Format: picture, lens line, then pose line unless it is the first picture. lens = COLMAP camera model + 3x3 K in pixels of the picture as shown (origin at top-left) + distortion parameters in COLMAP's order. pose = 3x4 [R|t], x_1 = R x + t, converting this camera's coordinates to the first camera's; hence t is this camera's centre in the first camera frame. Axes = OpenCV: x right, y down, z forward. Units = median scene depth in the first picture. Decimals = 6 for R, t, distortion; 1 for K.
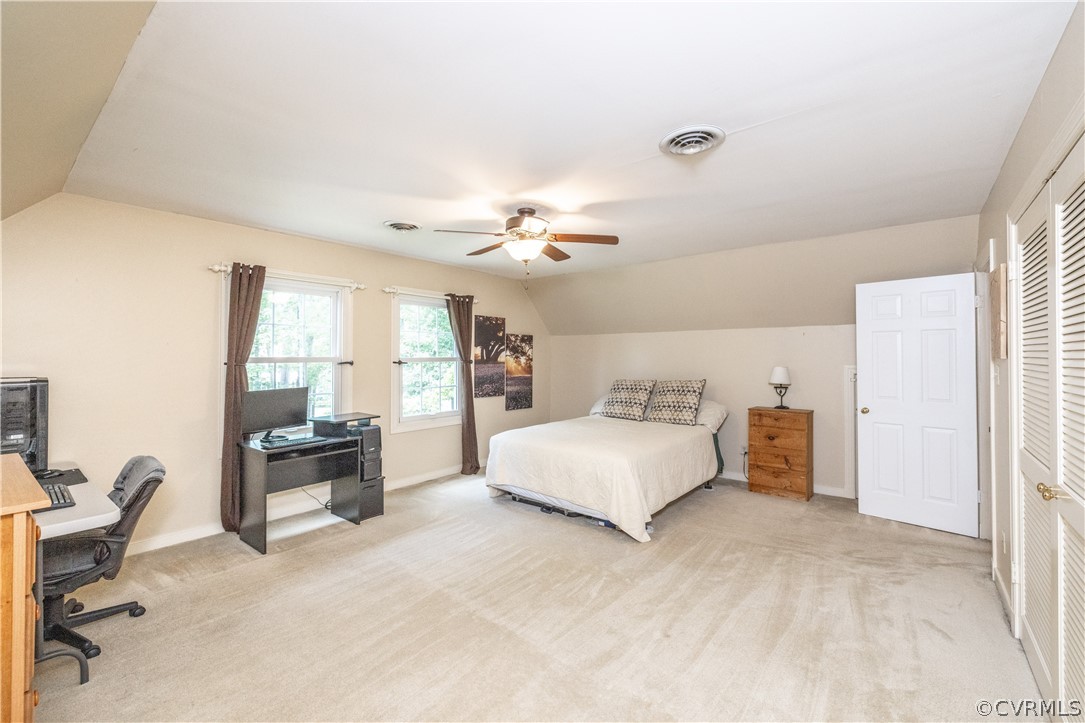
lens RADIAL K [[430.3, 0, 539.3], [0, 430.3, 350.3], [0, 0, 1]] dist [-0.000309, -0.000043]
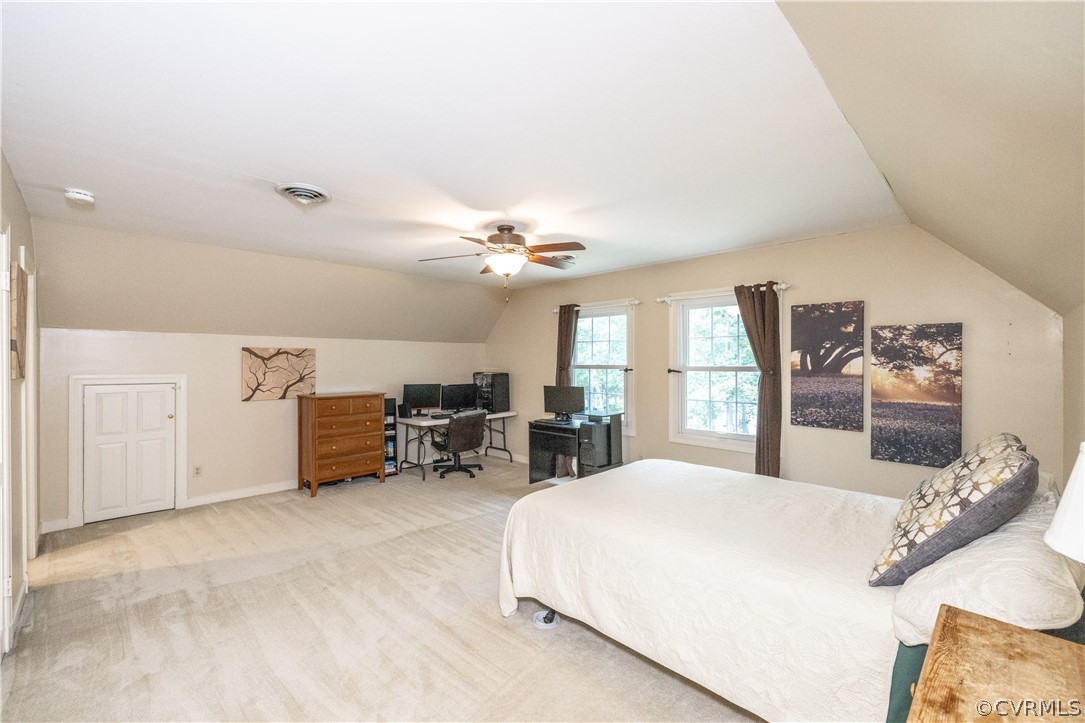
lens RADIAL K [[454.0, 0, 545.8], [0, 454.0, 365.5], [0, 0, 1]] dist [-0.000703, -0.000160]
pose [[-0.065835, -0.001011, -0.997830, 0.582412], [0.004640, 0.999988, -0.001319, 0.013243], [0.997820, -0.004717, -0.065830, 0.618738]]
